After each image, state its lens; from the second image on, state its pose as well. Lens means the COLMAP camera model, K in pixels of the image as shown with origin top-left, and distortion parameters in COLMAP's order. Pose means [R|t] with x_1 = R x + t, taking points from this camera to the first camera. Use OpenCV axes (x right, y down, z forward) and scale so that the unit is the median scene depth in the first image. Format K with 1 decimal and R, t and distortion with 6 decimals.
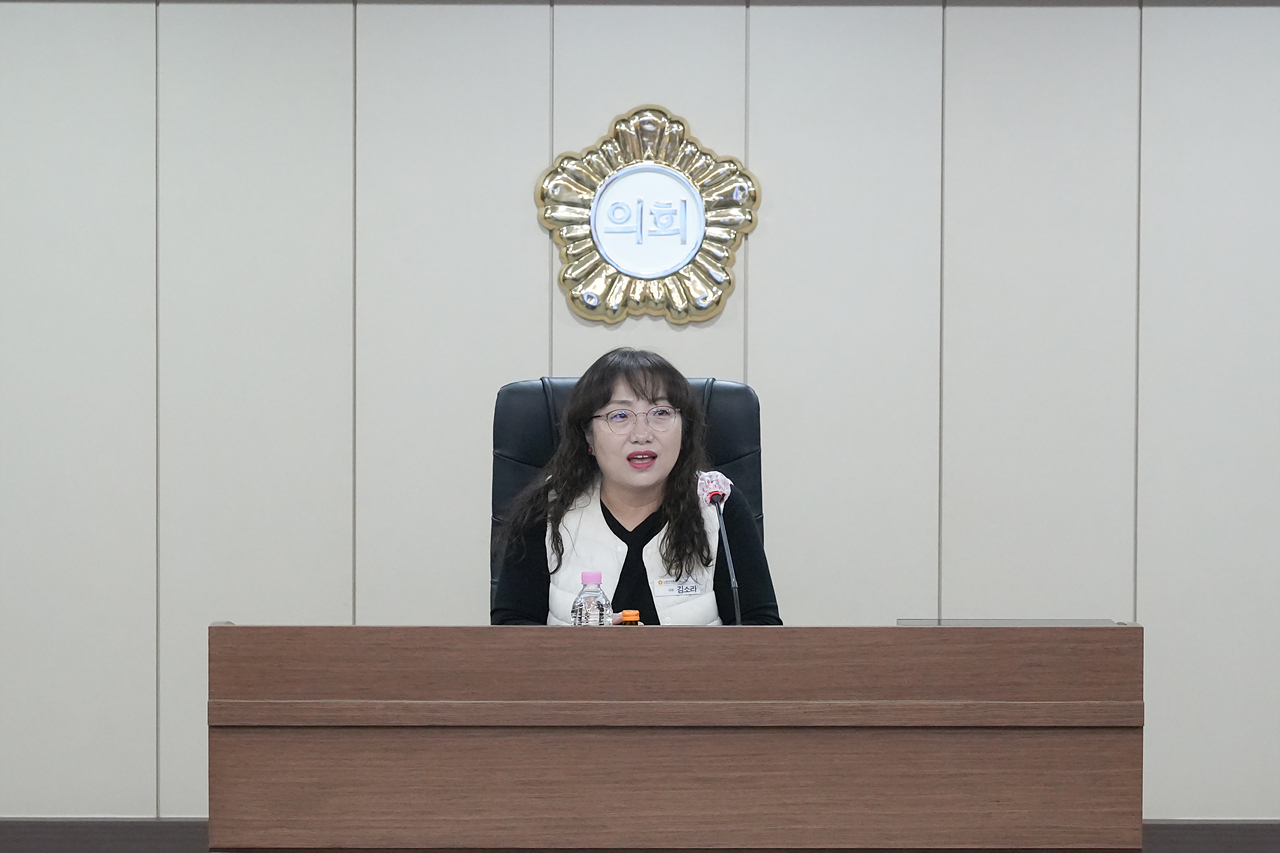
lens RADIAL K [[4001.0, 0, 640.0], [0, 4001.0, 426.5], [0, 0, 1]] dist [0.045827, -0.274382]
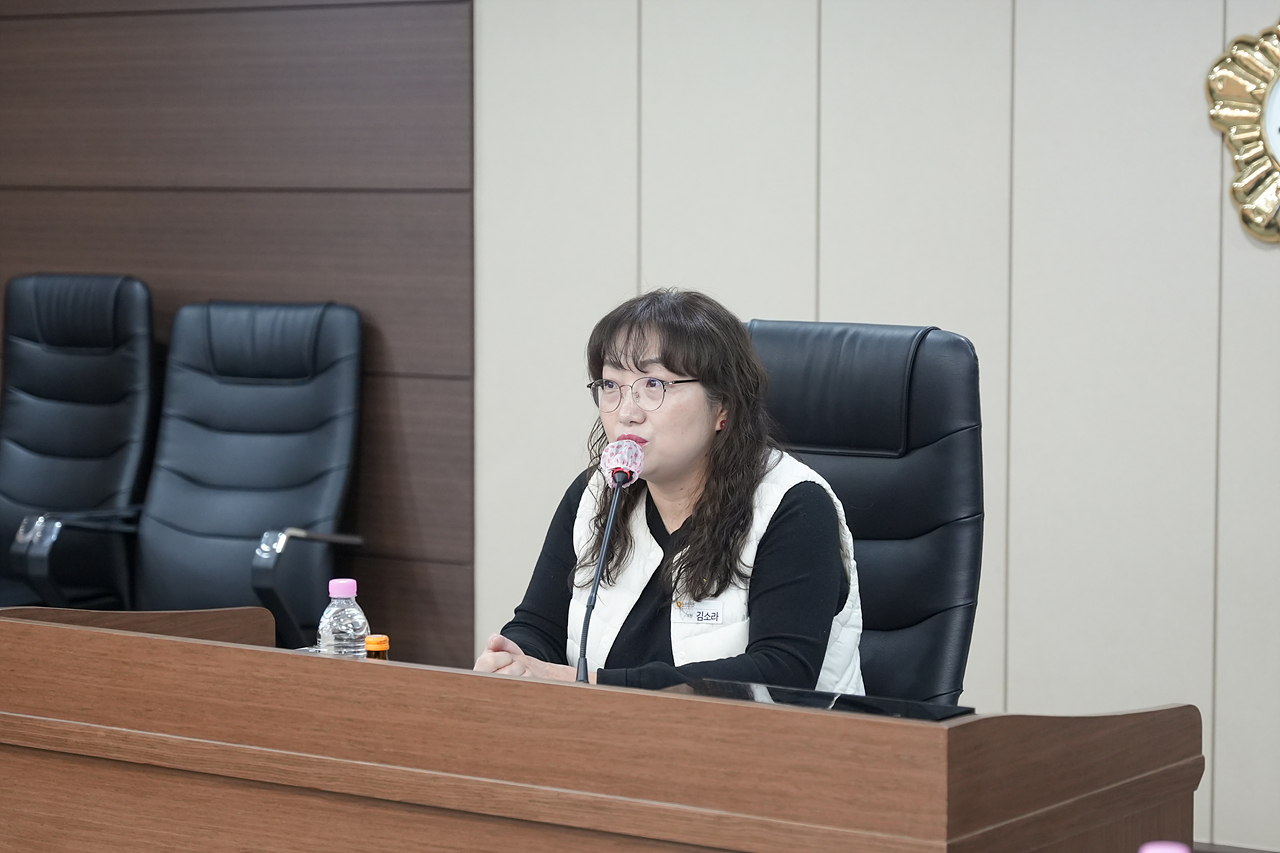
lens RADIAL K [[3239.4, 0, 640.0], [0, 3239.4, 426.5], [0, 0, 1]] dist [-0.016223, 0.337762]
pose [[0.802617, 0.042932, -0.594948, 0.367119], [-0.023355, 0.998904, 0.040575, -0.016914], [0.596037, -0.018671, 0.802740, 0.517674]]
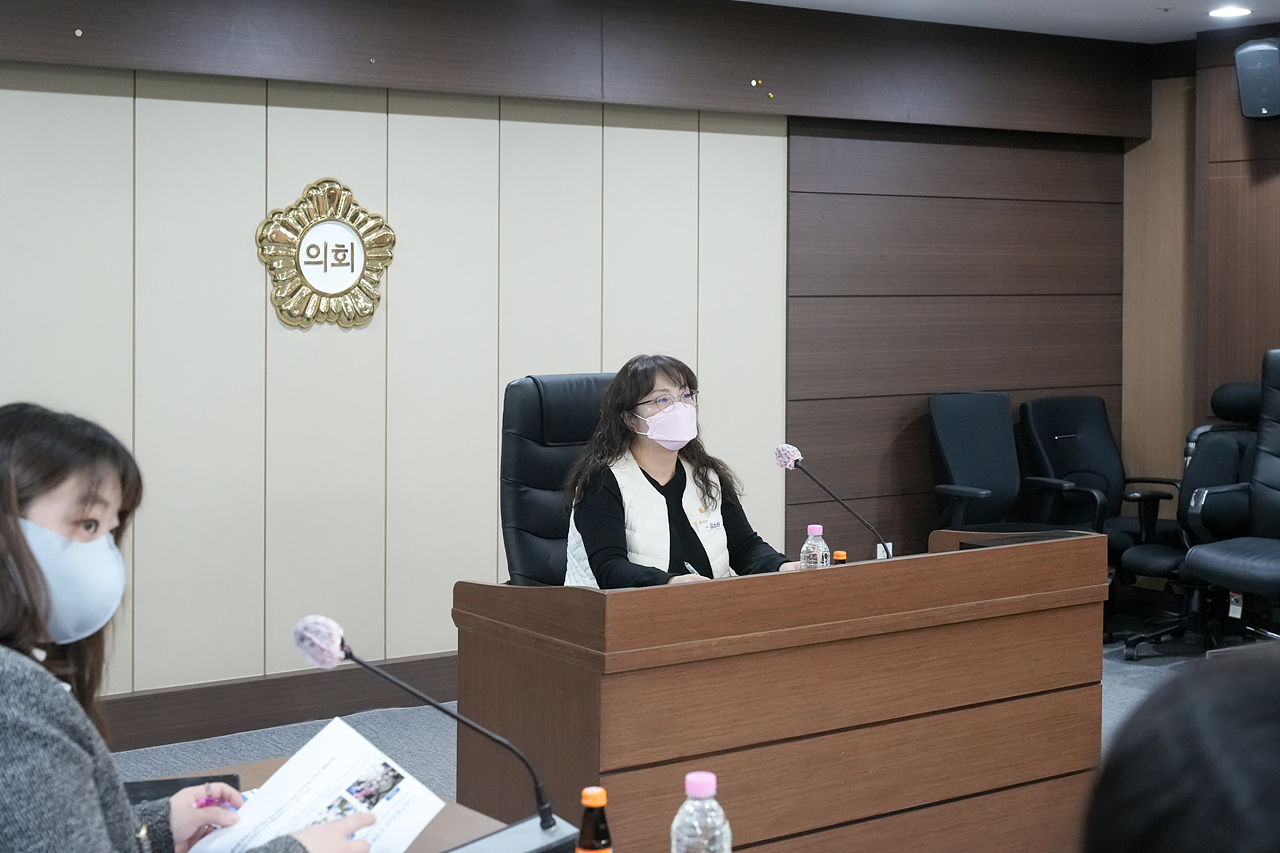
lens RADIAL K [[1921.8, 0, 686.7], [0, 1921.8, 355.1], [0, 0, 1]] dist [-0.021236, -0.049633]
pose [[0.801363, -0.021670, 0.597786, -0.409189], [0.018557, 0.999763, 0.011364, -0.027773], [-0.597891, 0.001987, 0.801575, 0.475668]]
